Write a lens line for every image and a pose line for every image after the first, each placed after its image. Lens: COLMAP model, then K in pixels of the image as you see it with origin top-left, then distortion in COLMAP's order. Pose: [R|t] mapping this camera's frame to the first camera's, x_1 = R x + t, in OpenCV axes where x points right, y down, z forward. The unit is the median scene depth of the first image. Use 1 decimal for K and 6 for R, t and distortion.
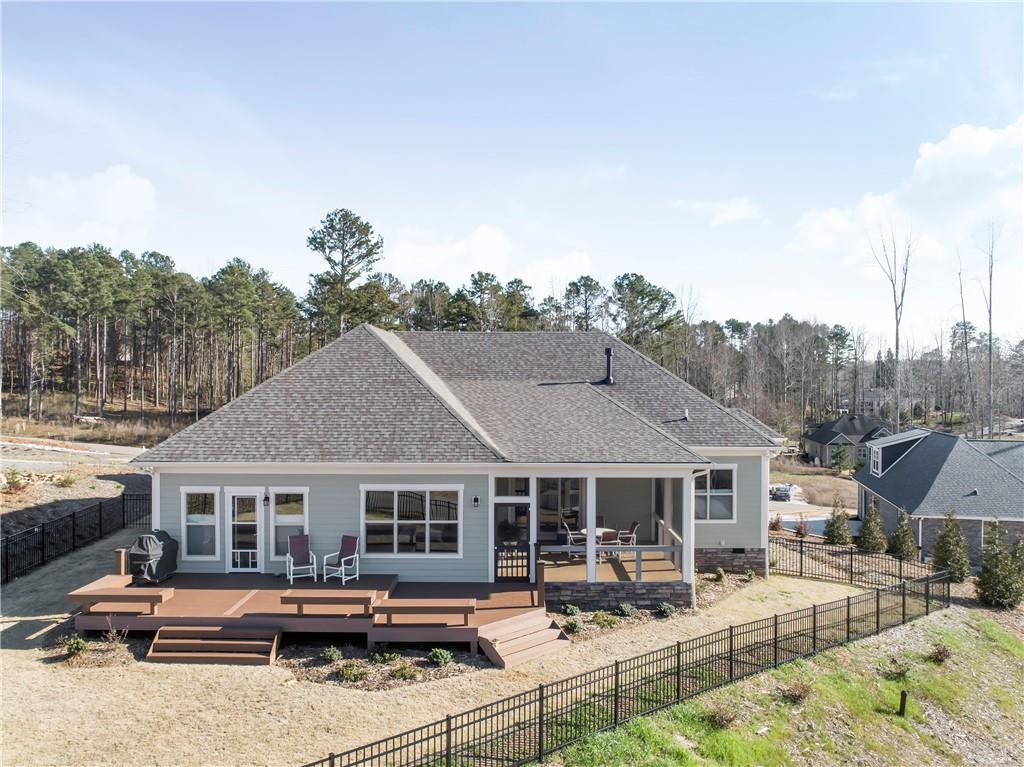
lens RADIAL K [[779.5, 0, 511.4], [0, 779.5, 380.5], [0, 0, 1]] dist [-0.023272, 0.009759]
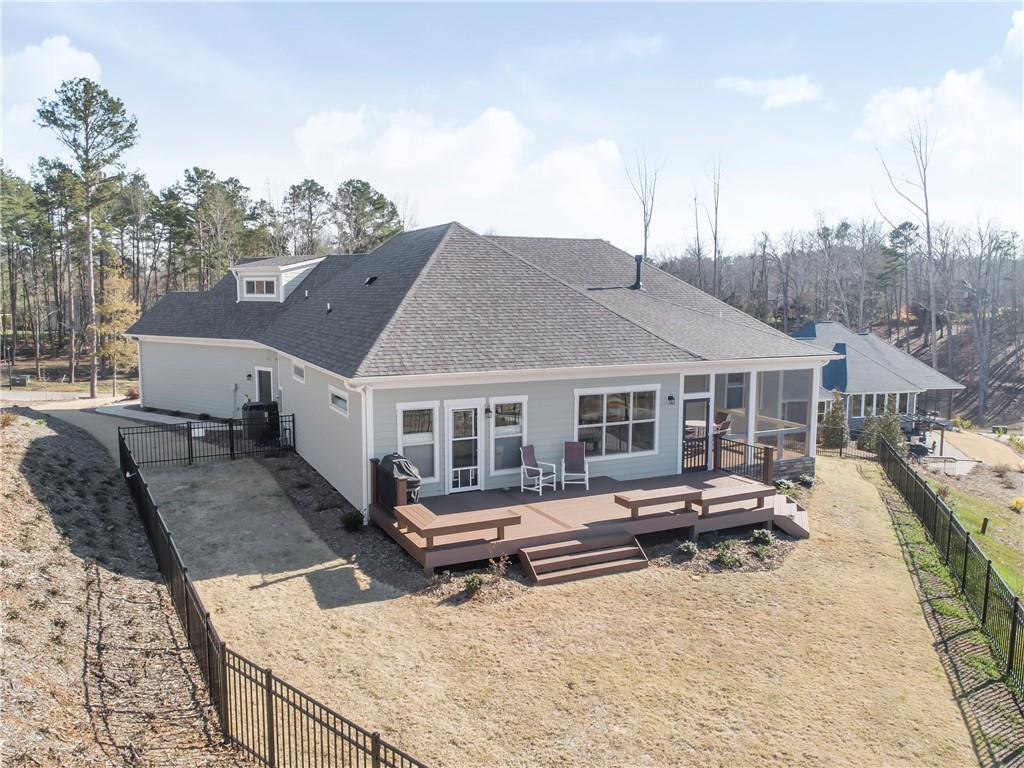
lens RADIAL K [[779.5, 0, 511.4], [0, 779.5, 381.0], [0, 0, 1]] dist [-0.023272, 0.009759]
pose [[0.893497, -0.049940, 0.446284, -0.700729], [-0.000670, 0.993648, 0.112533, 0.013116], [-0.449069, -0.100847, 0.887788, 0.168688]]
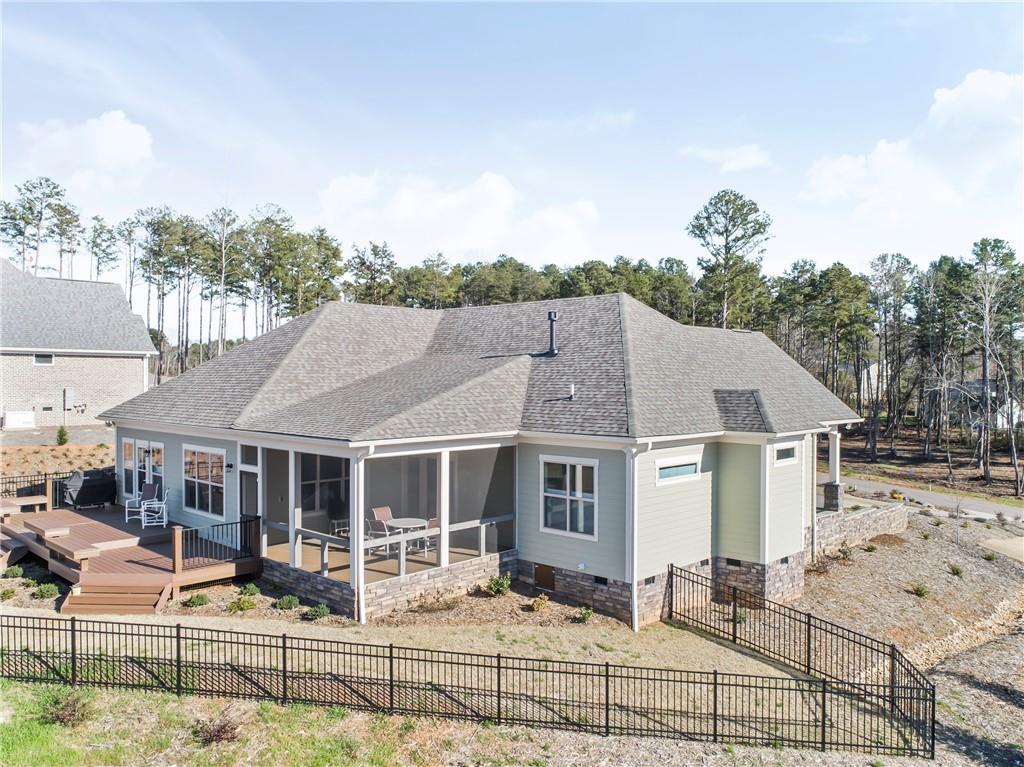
lens RADIAL K [[779.5, 0, 511.4], [0, 779.5, 380.5], [0, 0, 1]] dist [-0.023272, 0.009759]
pose [[0.716972, -0.000738, -0.697102, 0.912323], [-0.001230, 0.999997, -0.002323, 0.044948], [0.697101, 0.002523, 0.716968, 0.529724]]
